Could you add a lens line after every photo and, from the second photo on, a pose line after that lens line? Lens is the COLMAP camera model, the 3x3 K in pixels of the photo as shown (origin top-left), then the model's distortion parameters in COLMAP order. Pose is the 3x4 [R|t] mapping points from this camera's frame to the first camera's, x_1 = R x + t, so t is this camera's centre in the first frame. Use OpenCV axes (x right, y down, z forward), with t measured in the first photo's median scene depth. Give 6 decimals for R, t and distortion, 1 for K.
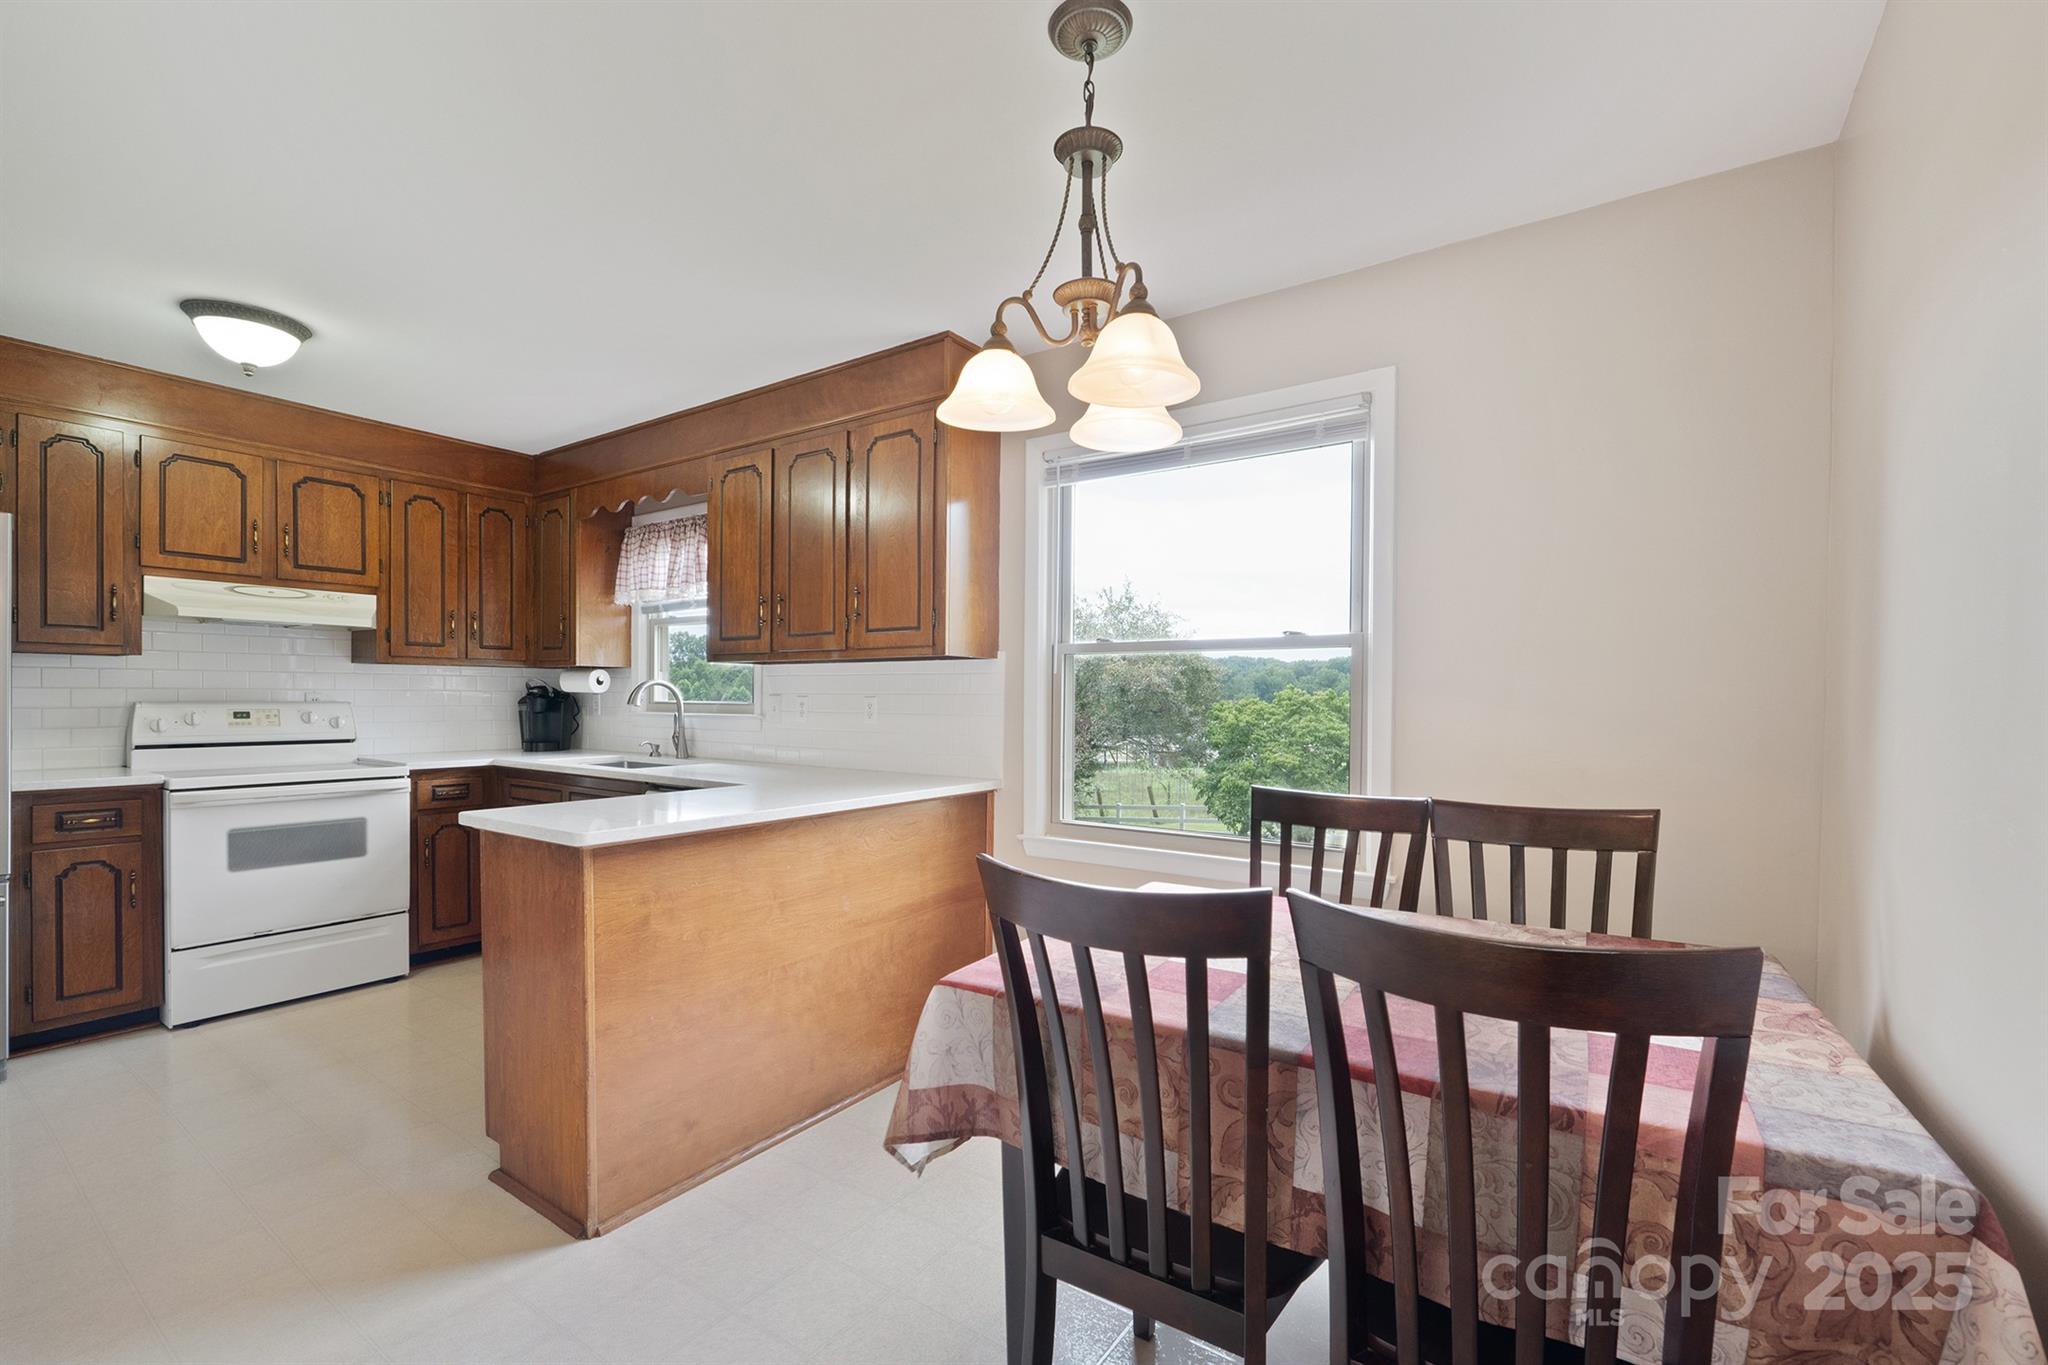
lens RADIAL K [[862.6, 0, 1013.1], [0, 862.6, 706.1], [0, 0, 1]] dist [-0.006717, -0.000241]
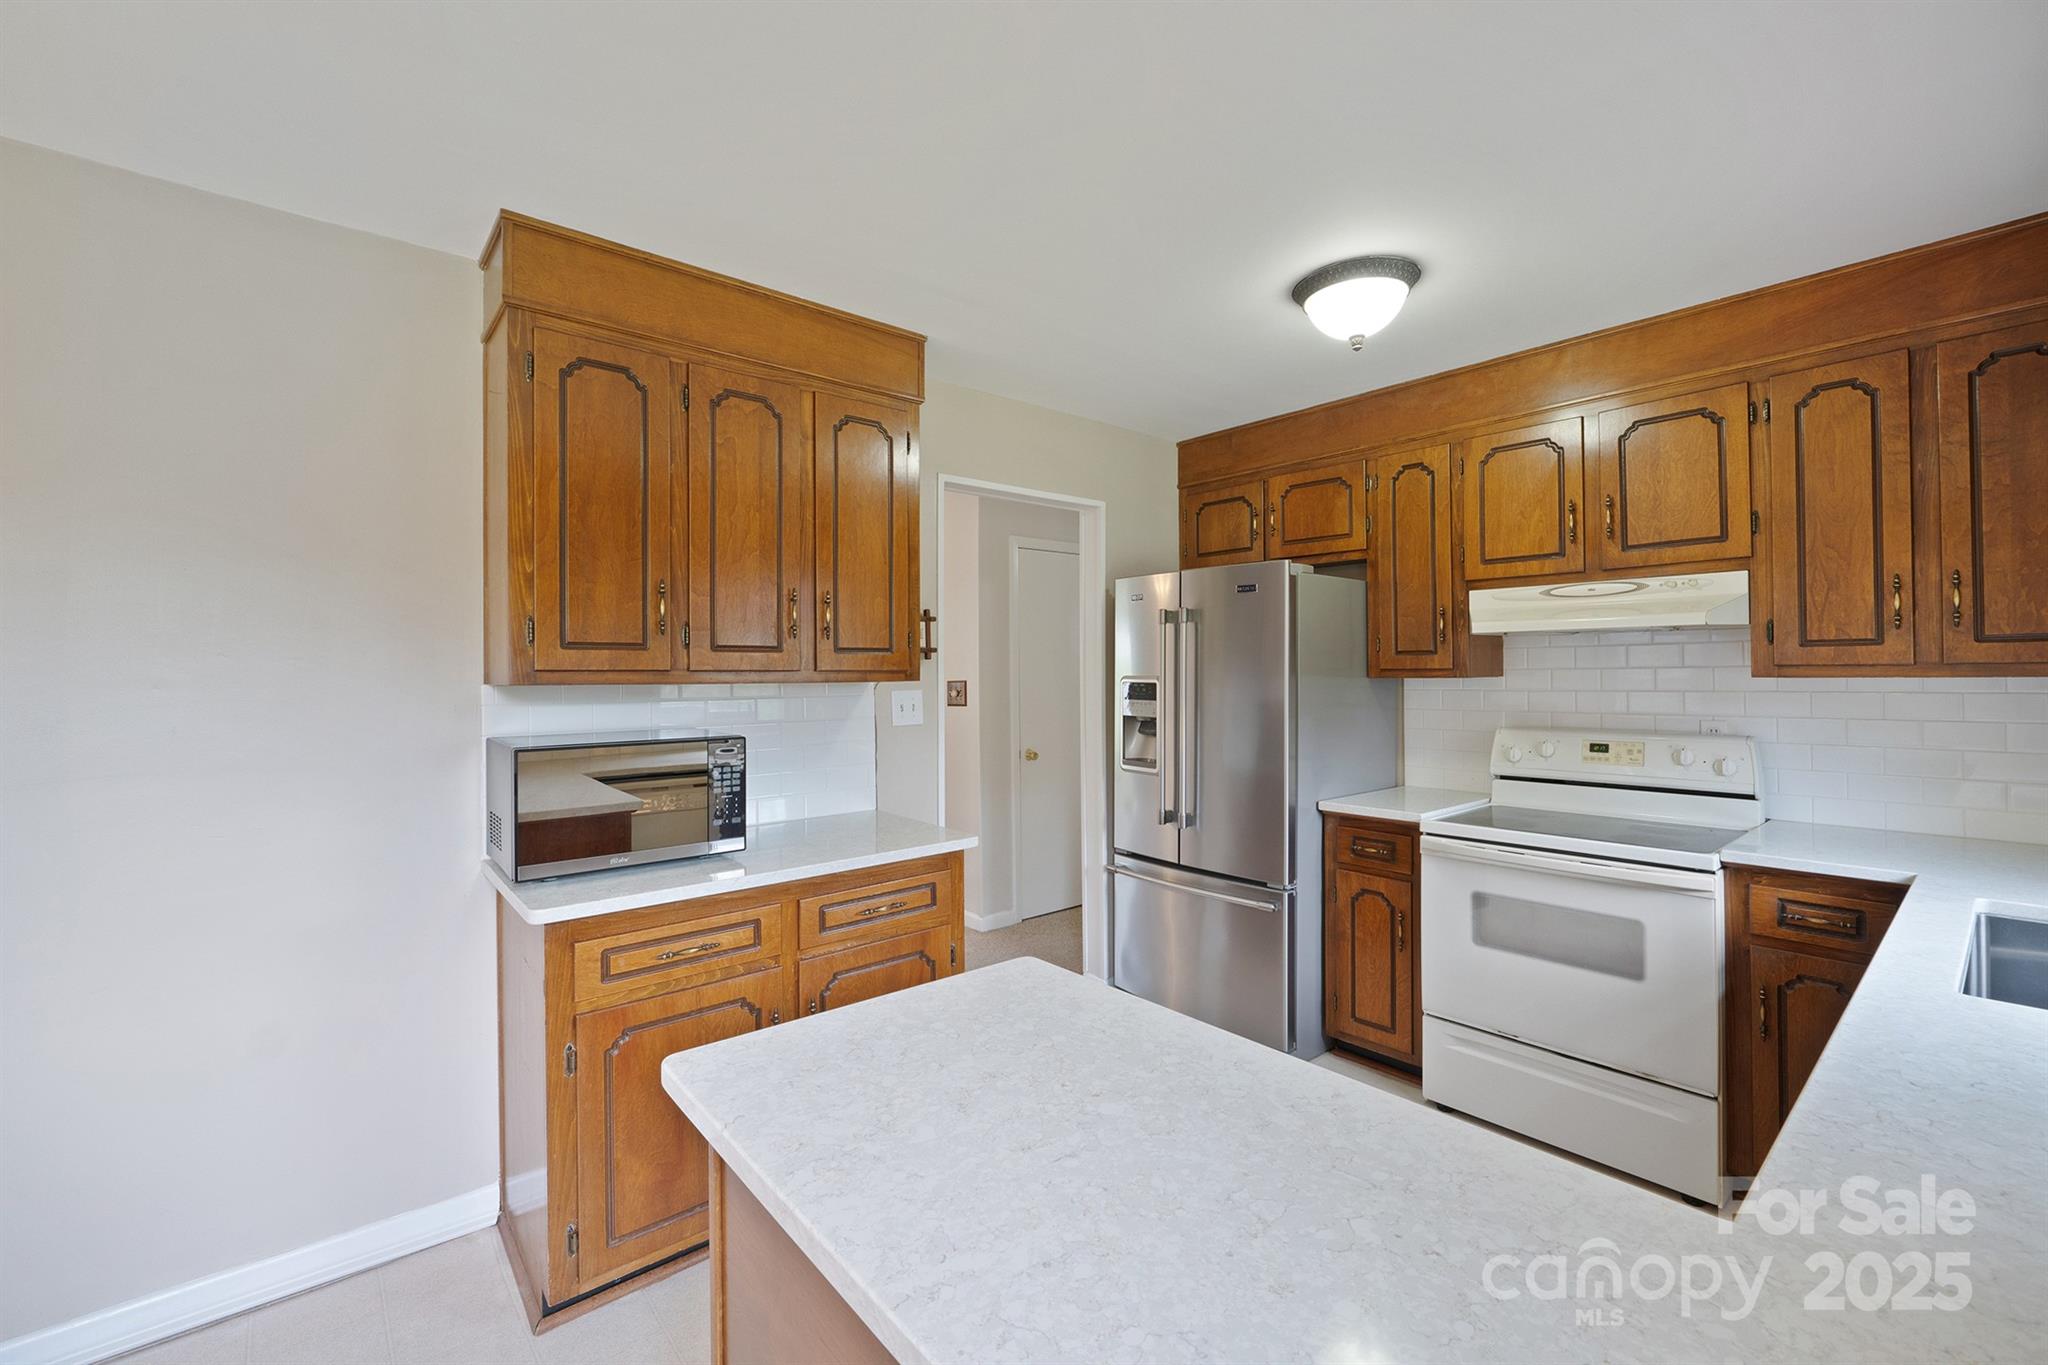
lens RADIAL K [[862.6, 0, 1049.7], [0, 862.6, 669.5], [0, 0, 1]] dist [-0.006717, -0.000241]
pose [[-0.248659, -0.011246, -0.968526, -0.010911], [-0.005237, 0.999934, -0.010266, -0.049977], [0.968577, 0.002519, -0.248701, 0.698251]]
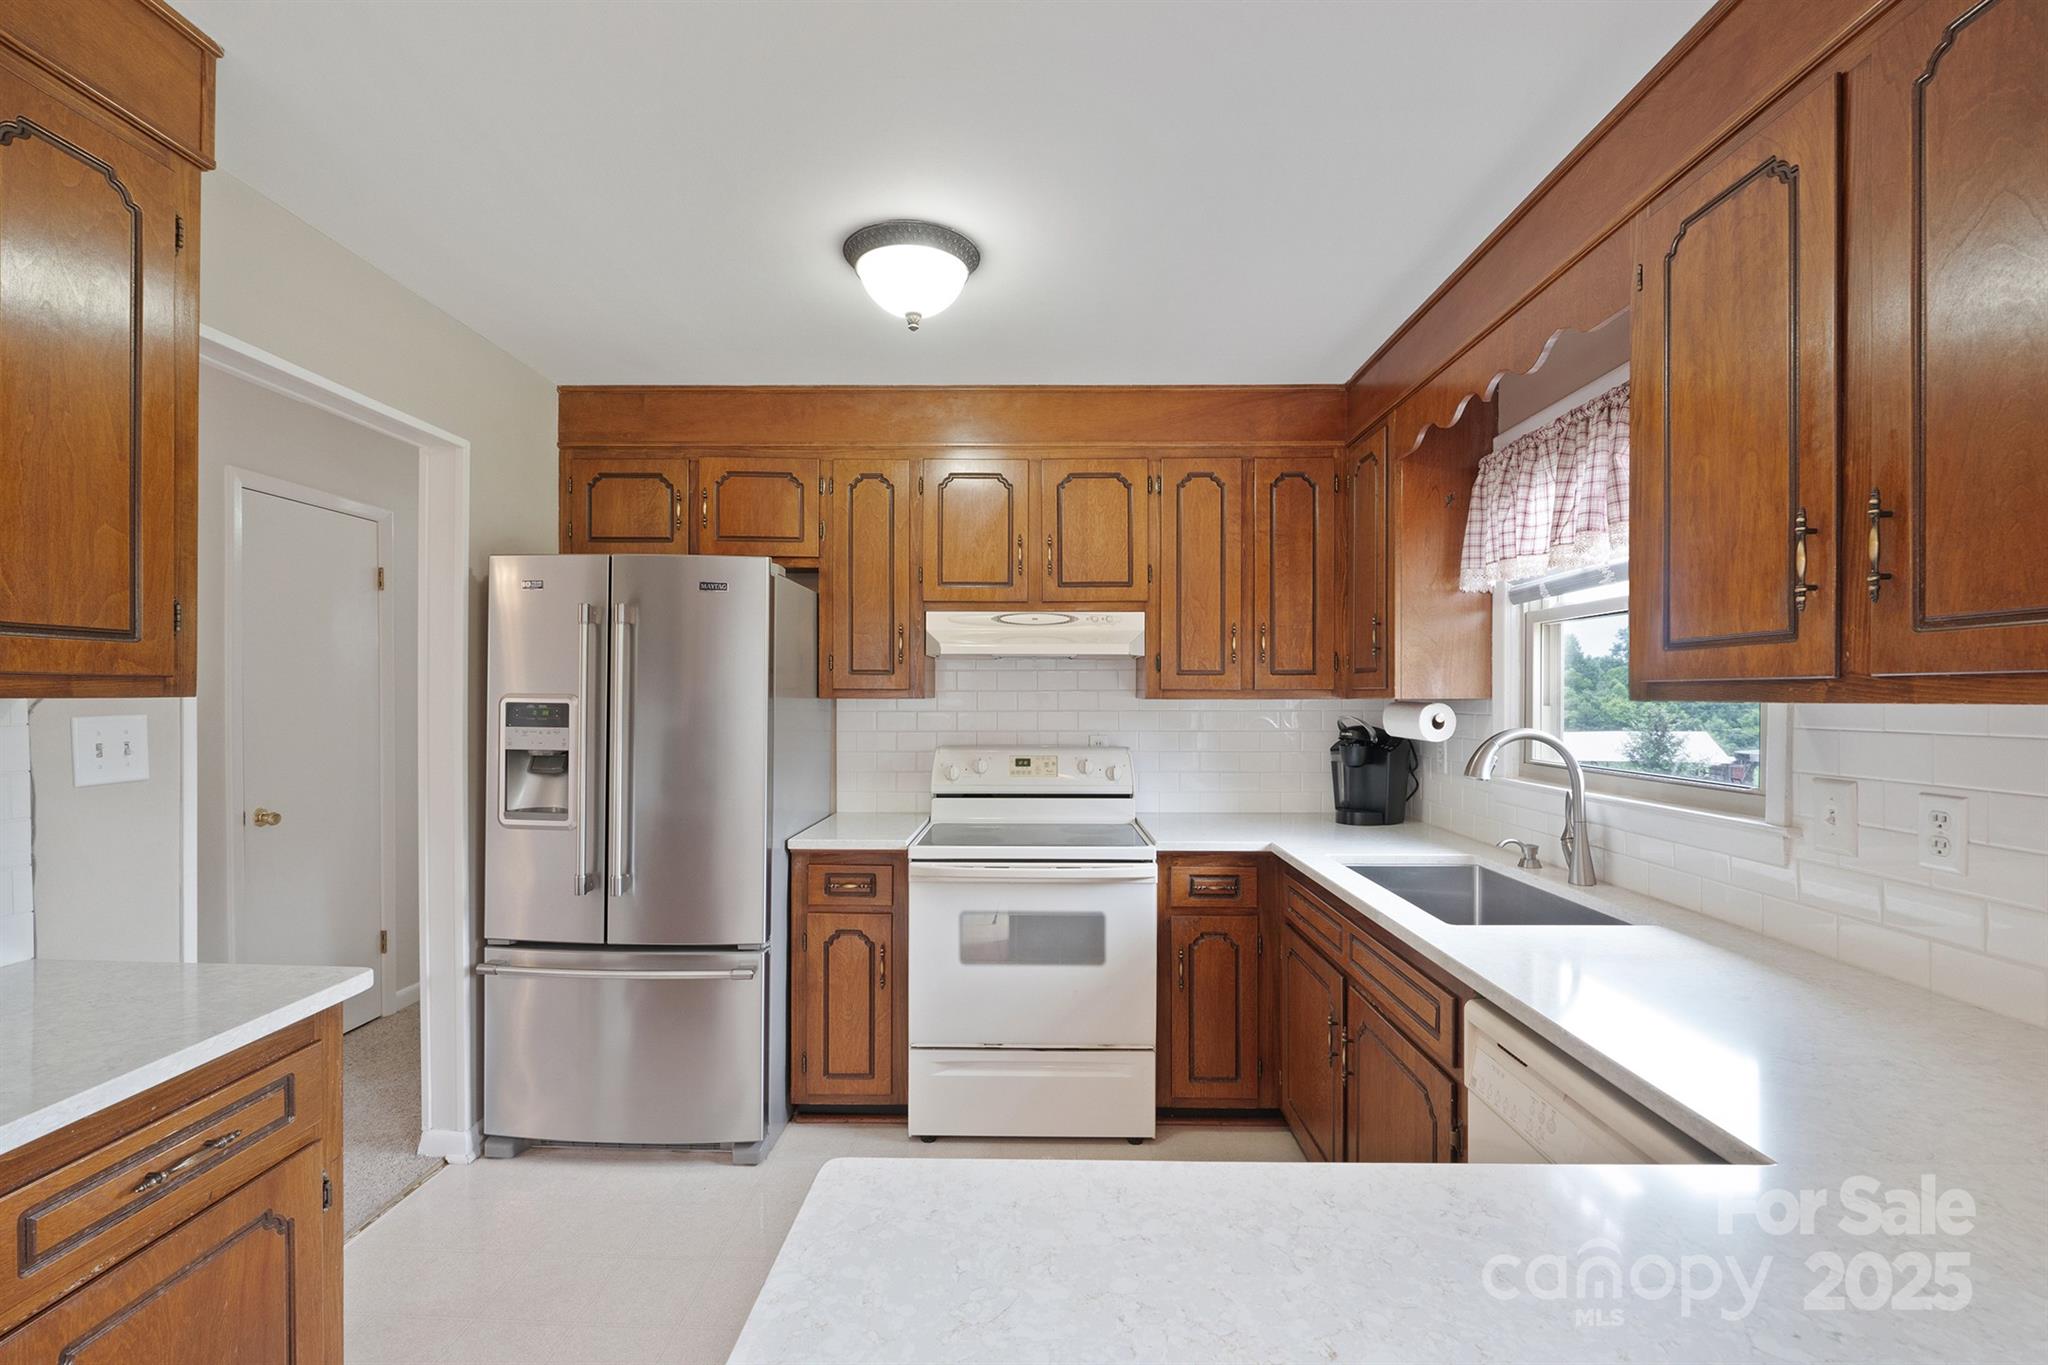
lens RADIAL K [[862.6, 0, 1030.5], [0, 862.6, 700.0], [0, 0, 1]] dist [-0.006717, -0.000241]
pose [[0.557150, -0.002954, -0.830407, -0.164726], [-0.006479, 0.999948, -0.007903, -0.045506], [0.830387, 0.009784, 0.557102, 0.510055]]
